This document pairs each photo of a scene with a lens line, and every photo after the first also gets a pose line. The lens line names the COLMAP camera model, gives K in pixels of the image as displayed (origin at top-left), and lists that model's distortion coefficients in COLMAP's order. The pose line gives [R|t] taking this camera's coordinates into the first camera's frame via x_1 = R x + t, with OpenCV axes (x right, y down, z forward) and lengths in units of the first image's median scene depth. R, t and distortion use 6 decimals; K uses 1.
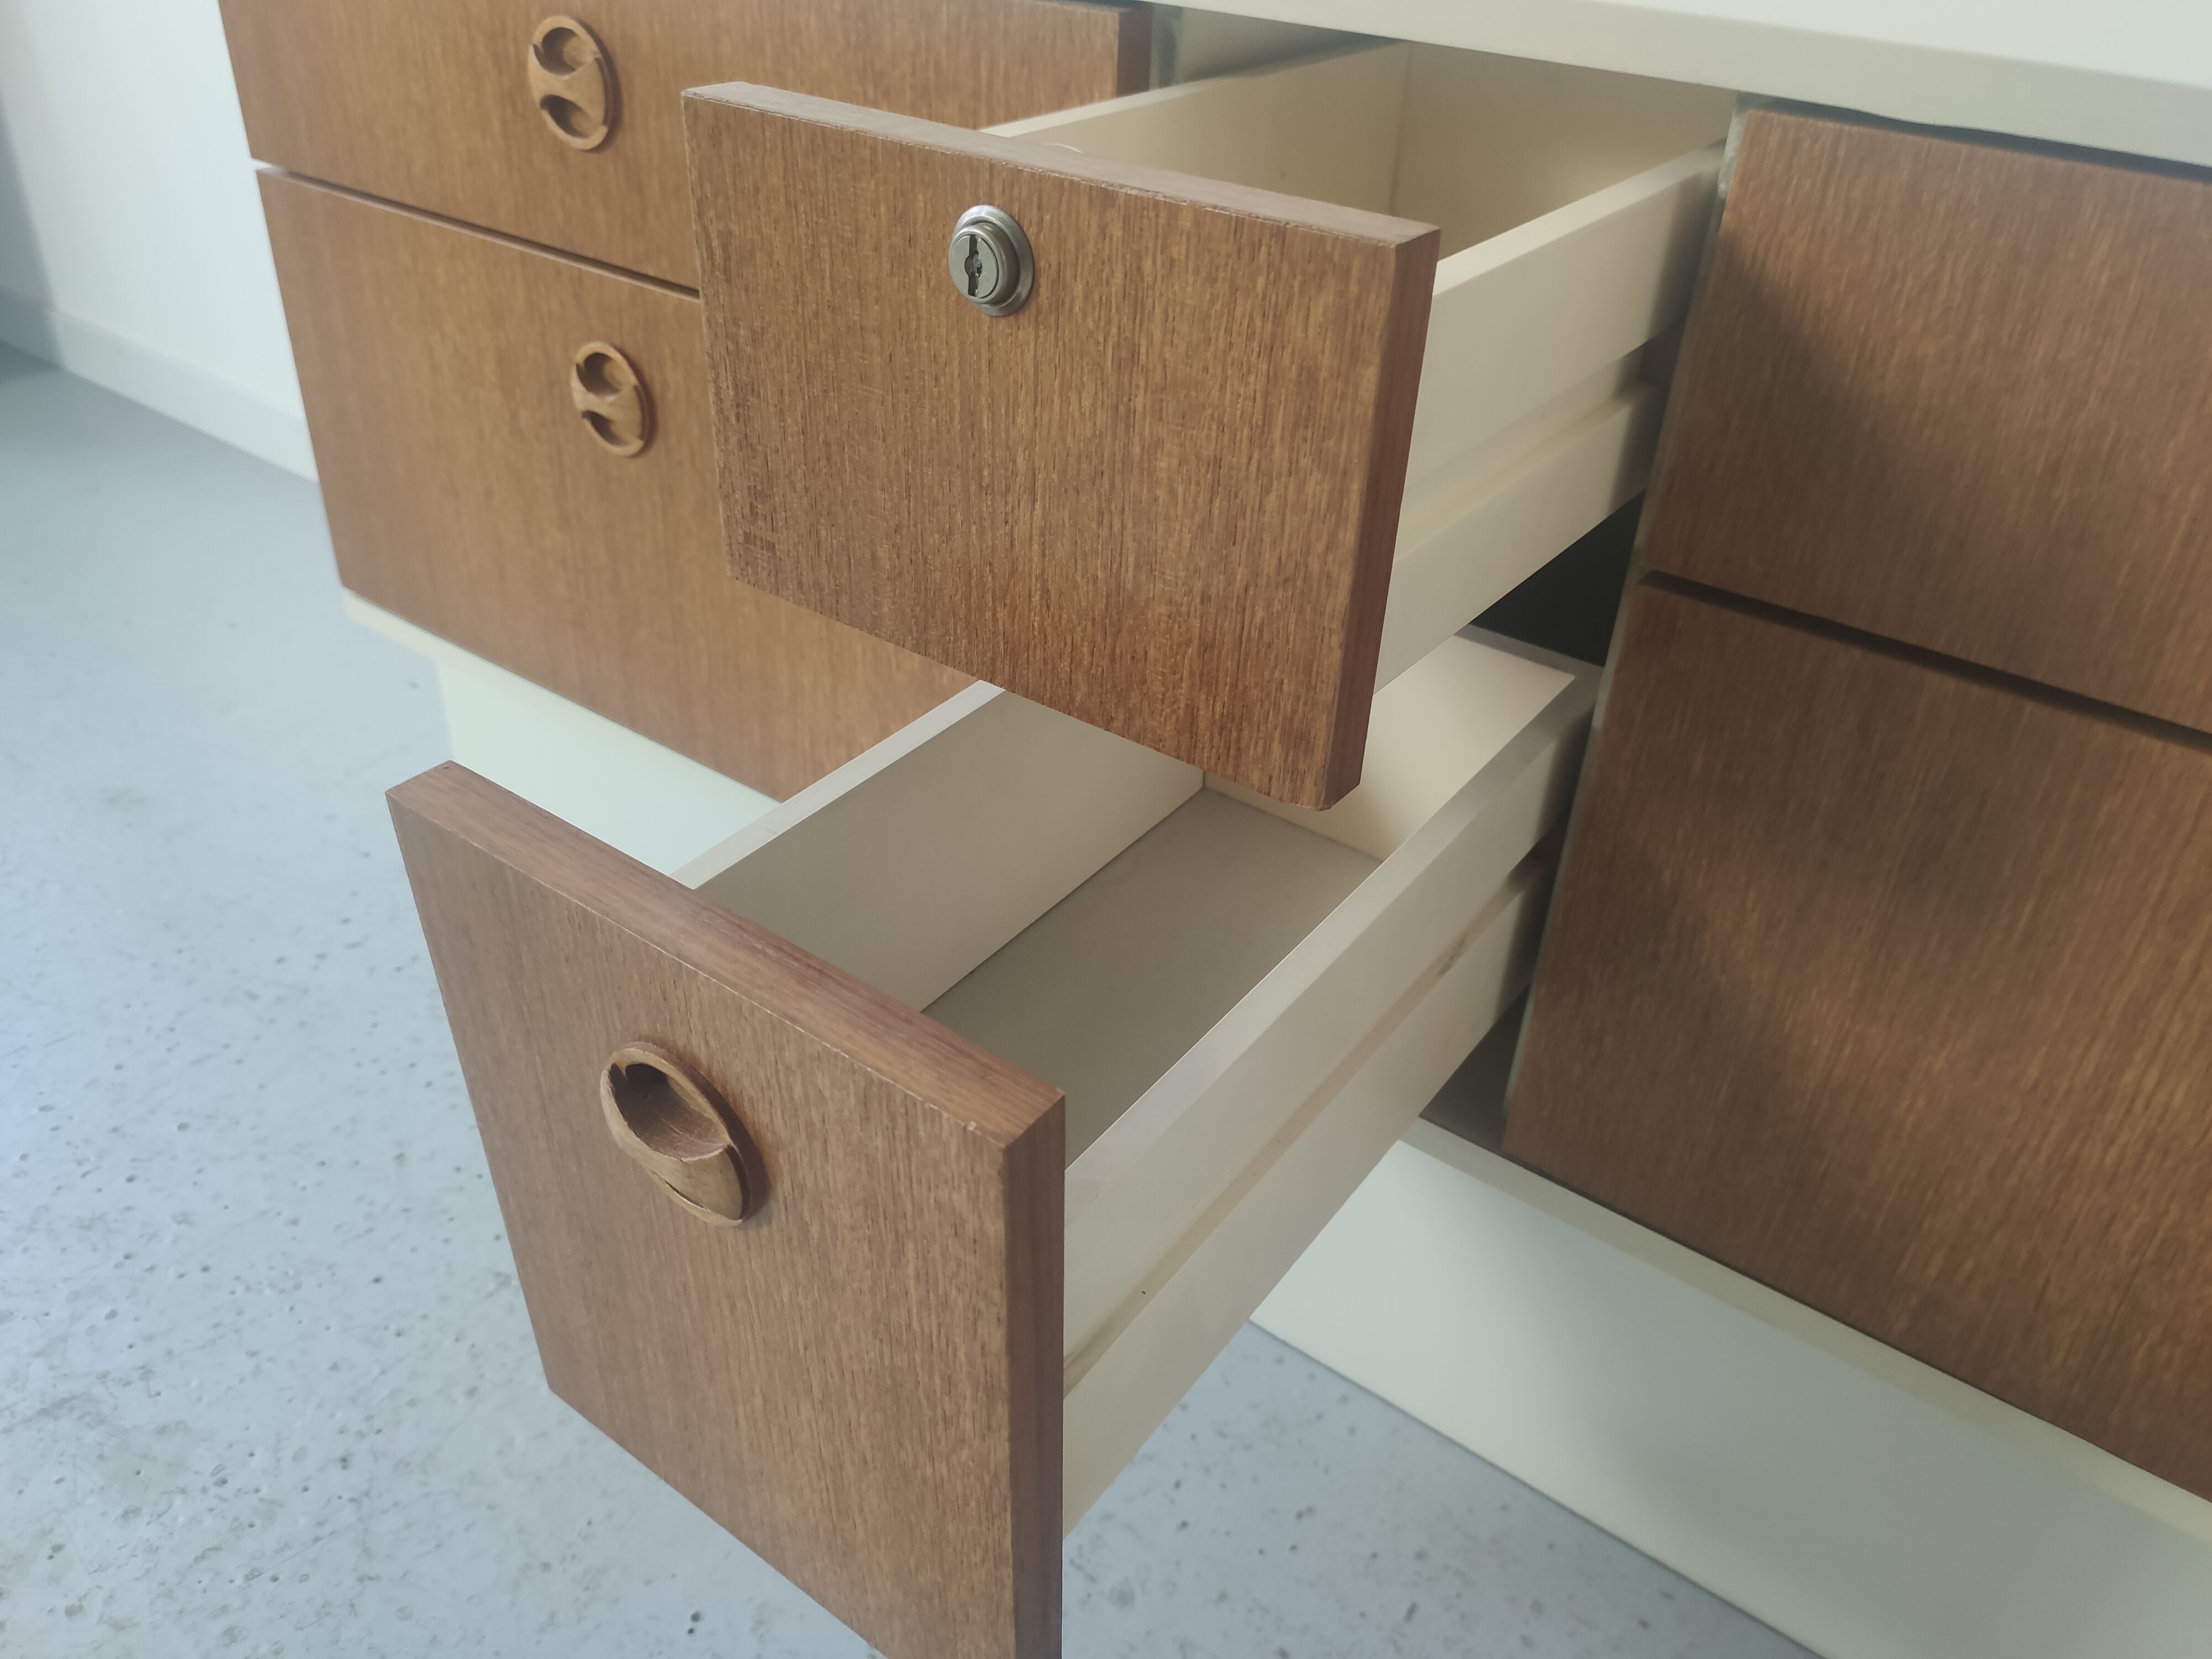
lens RADIAL K [[1694.6, 0, 1082.8], [0, 1694.6, 845.5], [0, 0, 1]] dist [0.000206, -0.017740]
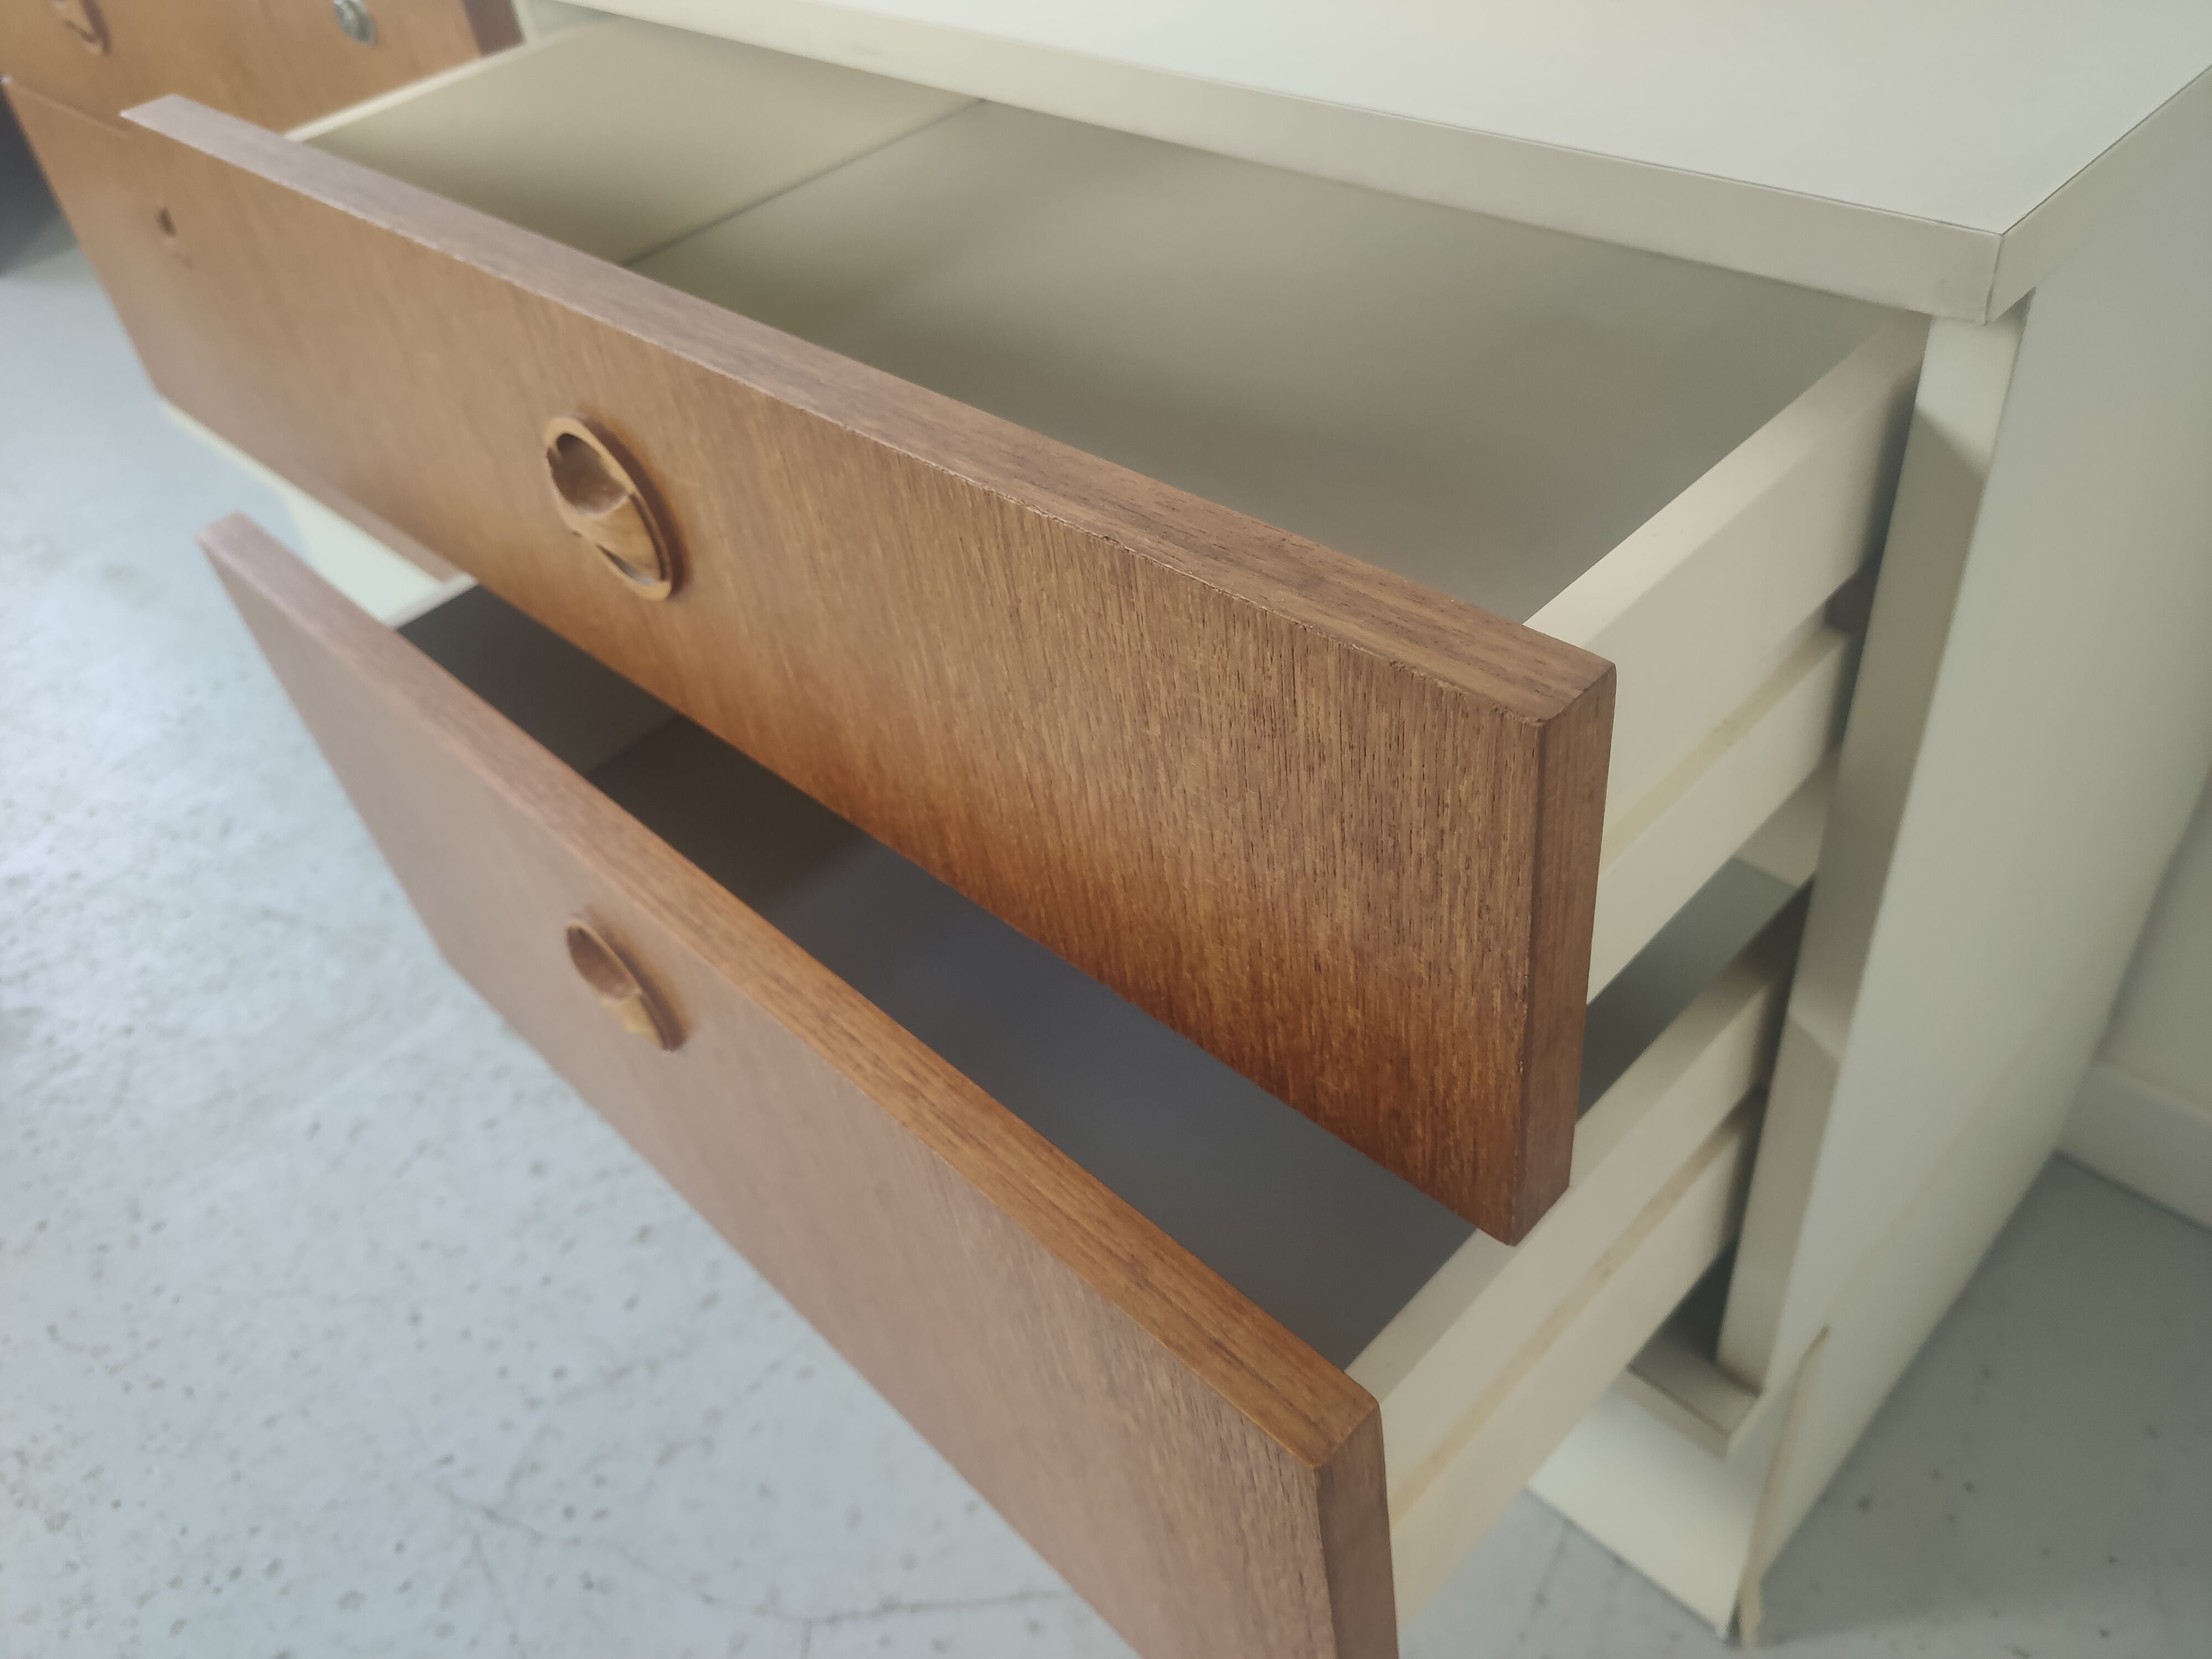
lens RADIAL K [[1694.2, 0, 1043.7], [0, 1694.2, 842.8], [0, 0, 1]] dist [0.046042, -0.059684]
pose [[0.975458, -0.026599, -0.218573, 0.665785], [0.060295, 0.987001, 0.148977, 0.042586], [0.211769, -0.158499, 0.964382, -0.208080]]
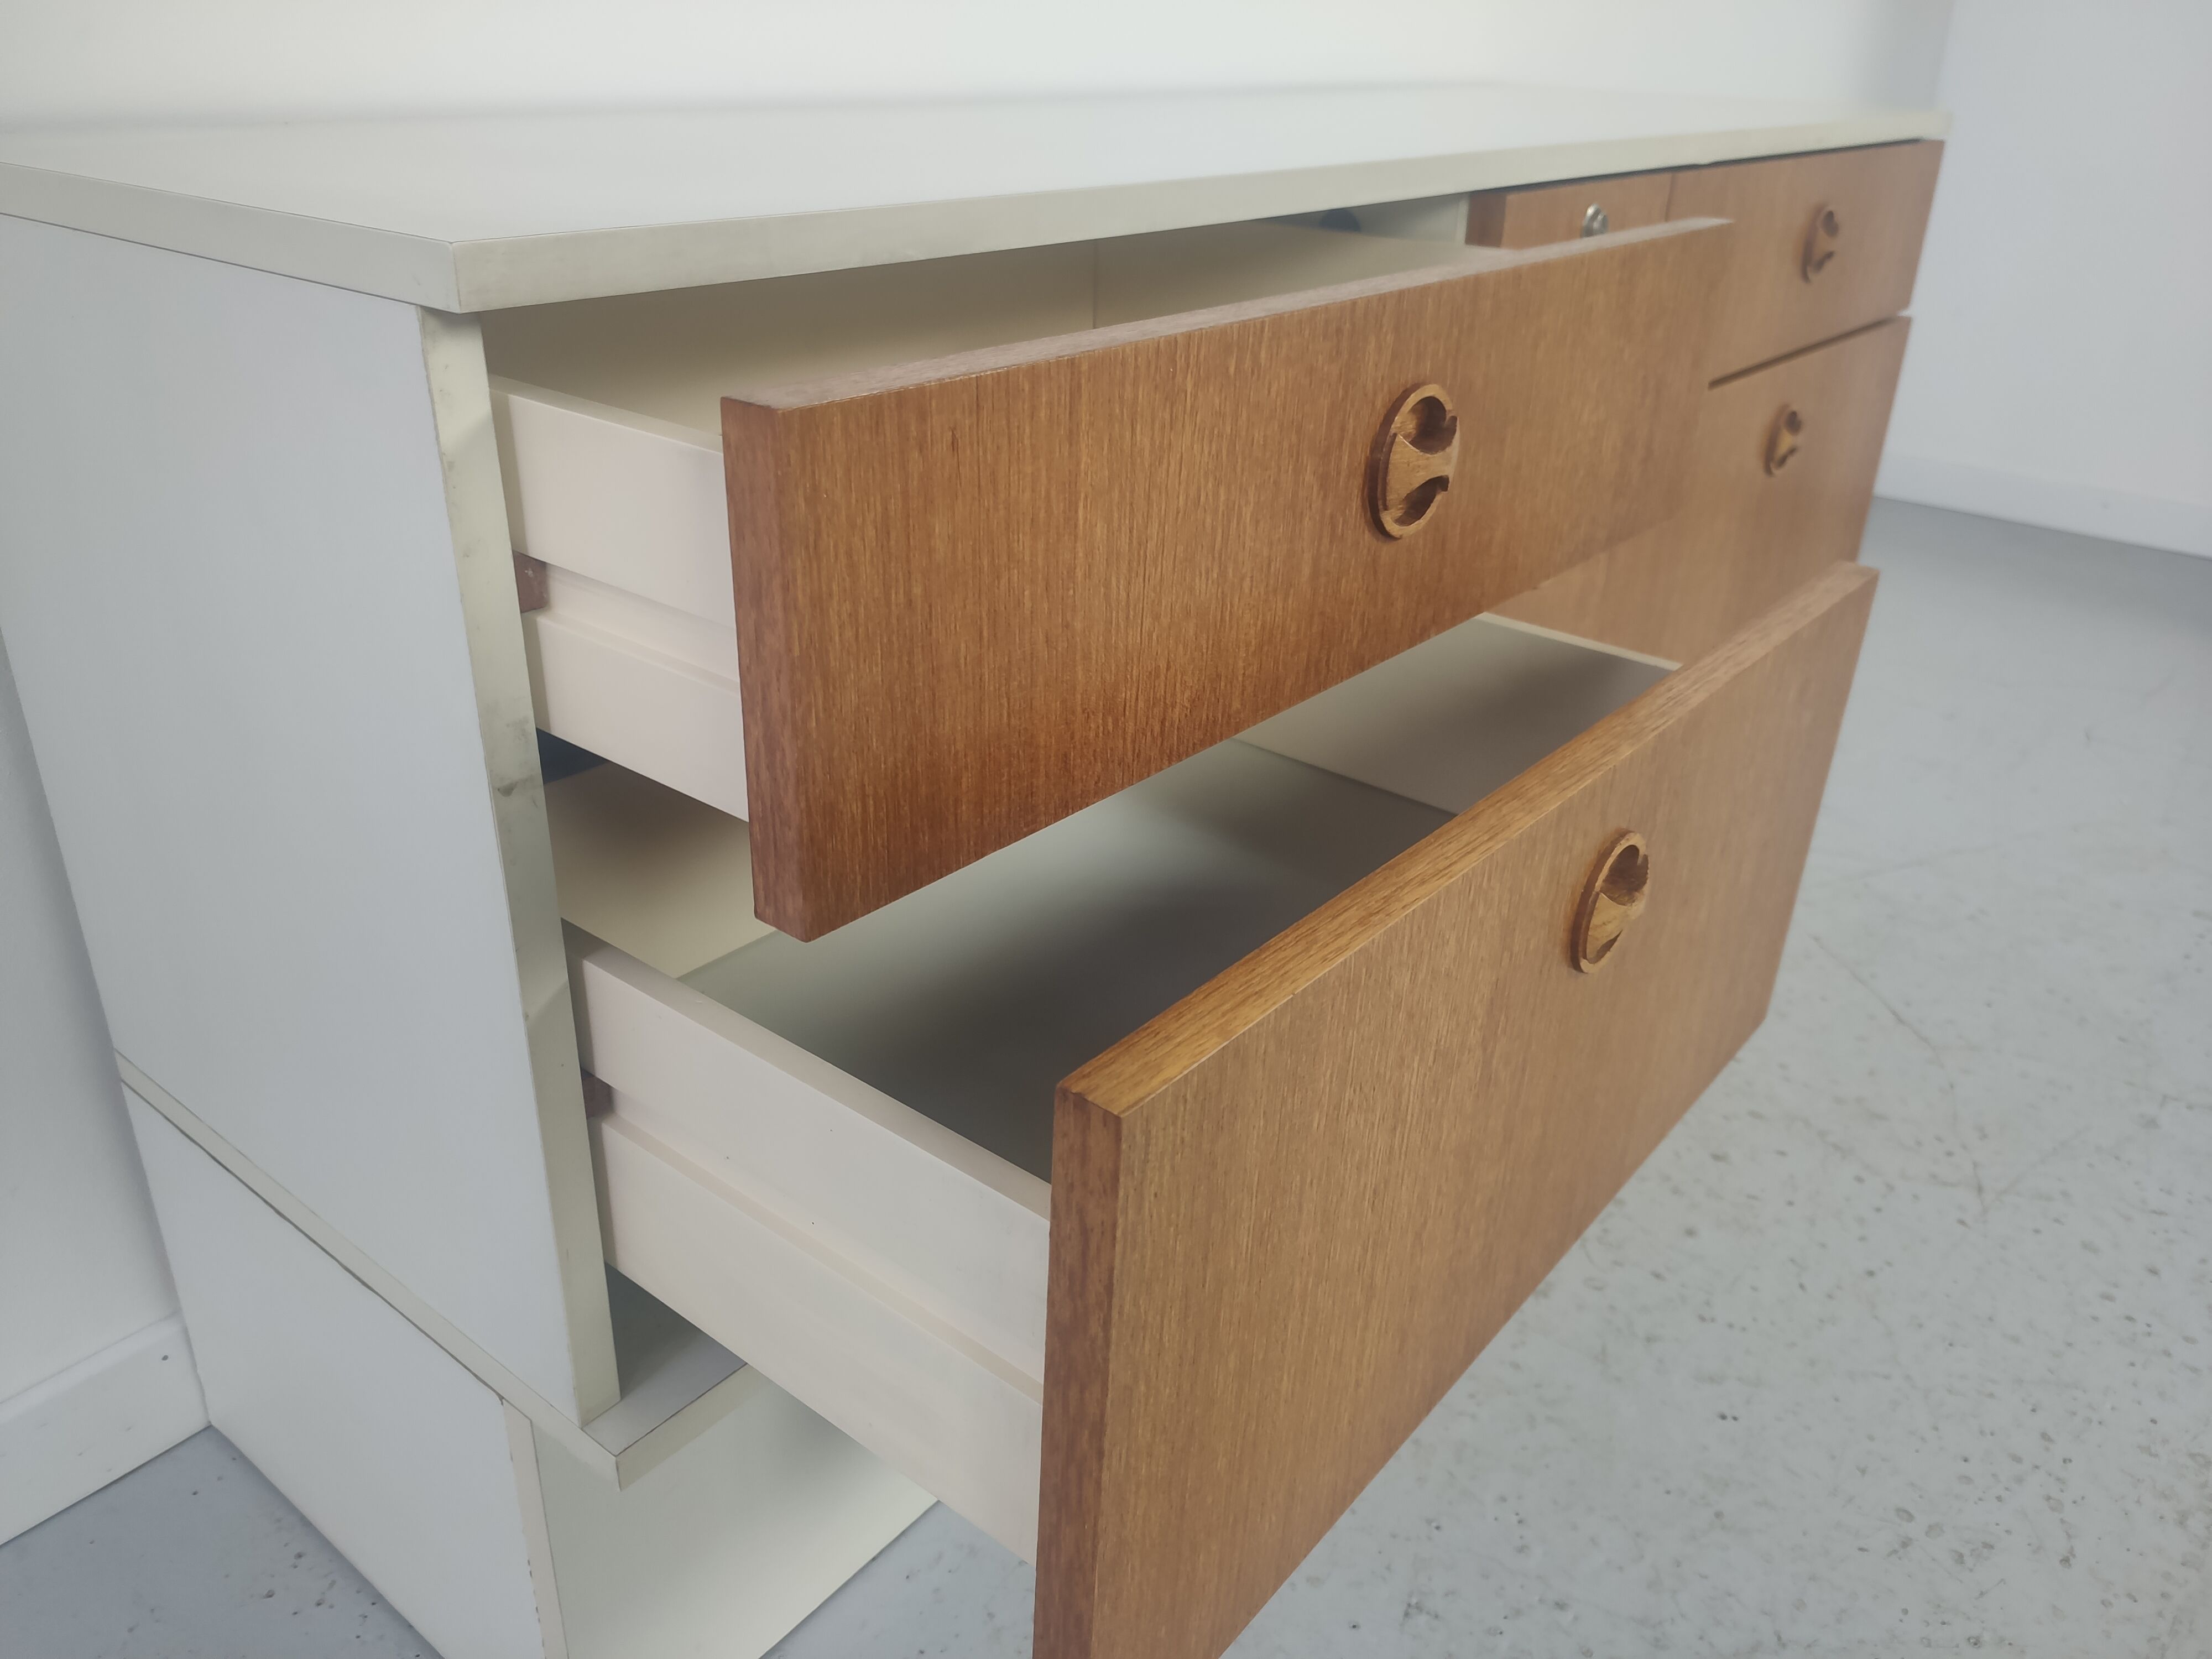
lens RADIAL K [[1694.2, 0, 1103.1], [0, 1694.2, 868.3], [0, 0, 1]] dist [0.046042, -0.059684]
pose [[0.032012, -0.485752, 0.873510, -1.141623], [0.532252, 0.748016, 0.396460, -0.601779], [-0.845981, 0.452236, 0.282488, 0.818693]]
